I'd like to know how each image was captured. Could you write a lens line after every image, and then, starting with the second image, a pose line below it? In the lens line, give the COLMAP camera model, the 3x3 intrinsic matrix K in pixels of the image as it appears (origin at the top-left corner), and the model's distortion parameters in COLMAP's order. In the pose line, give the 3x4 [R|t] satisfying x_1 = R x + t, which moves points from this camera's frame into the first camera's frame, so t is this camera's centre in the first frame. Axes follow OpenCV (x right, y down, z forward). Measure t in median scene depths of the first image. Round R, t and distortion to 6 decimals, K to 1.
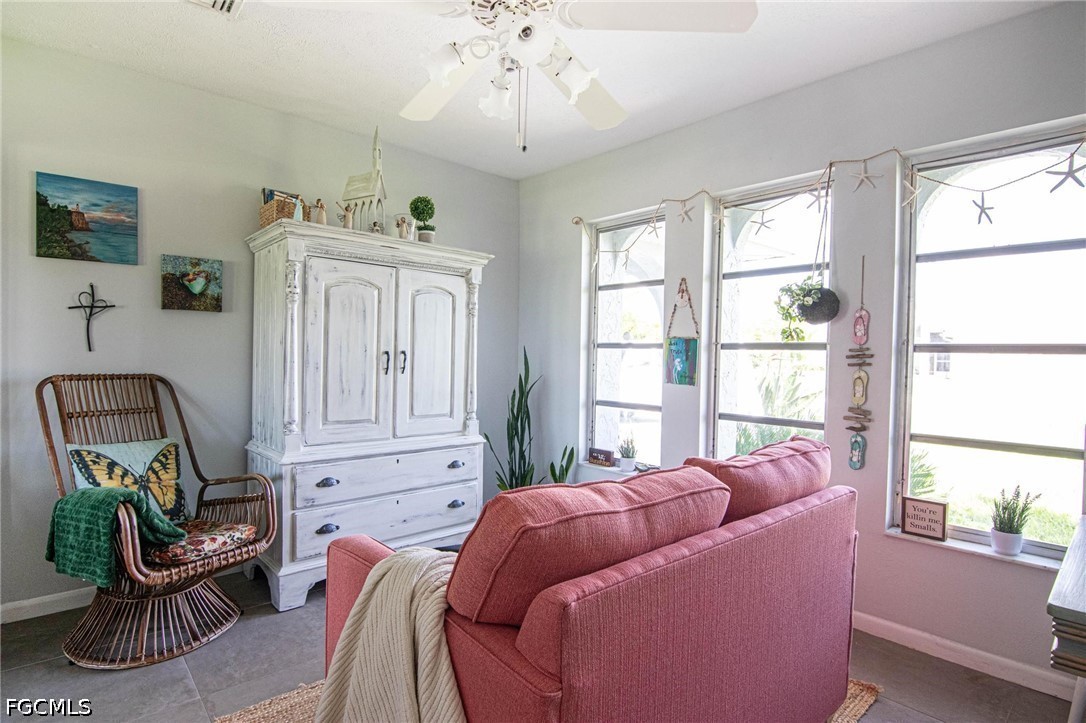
lens RADIAL K [[550.1, 0, 545.3], [0, 550.1, 364.5], [0, 0, 1]] dist [-0.009944, -0.009159]
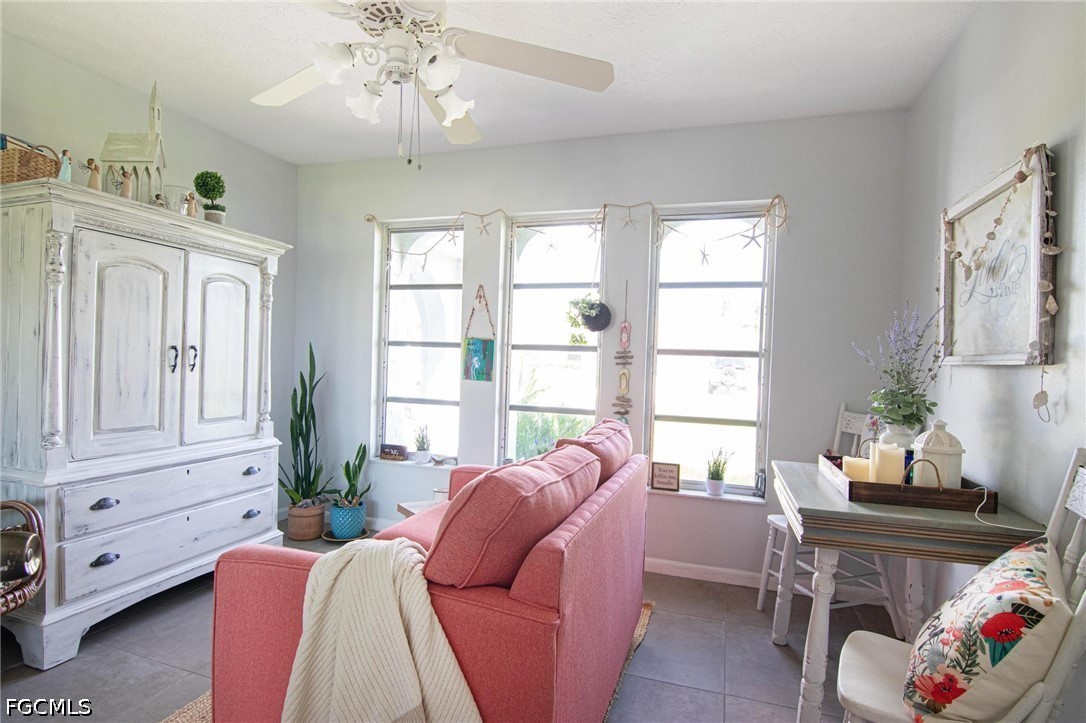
lens RADIAL K [[550.1, 0, 541.9], [0, 550.1, 361.7], [0, 0, 1]] dist [-0.009944, -0.009159]
pose [[0.869619, 0.005211, 0.493695, -0.229565], [-0.006510, 0.999978, 0.000911, -0.004103], [-0.493680, -0.004007, 0.869635, -0.037432]]
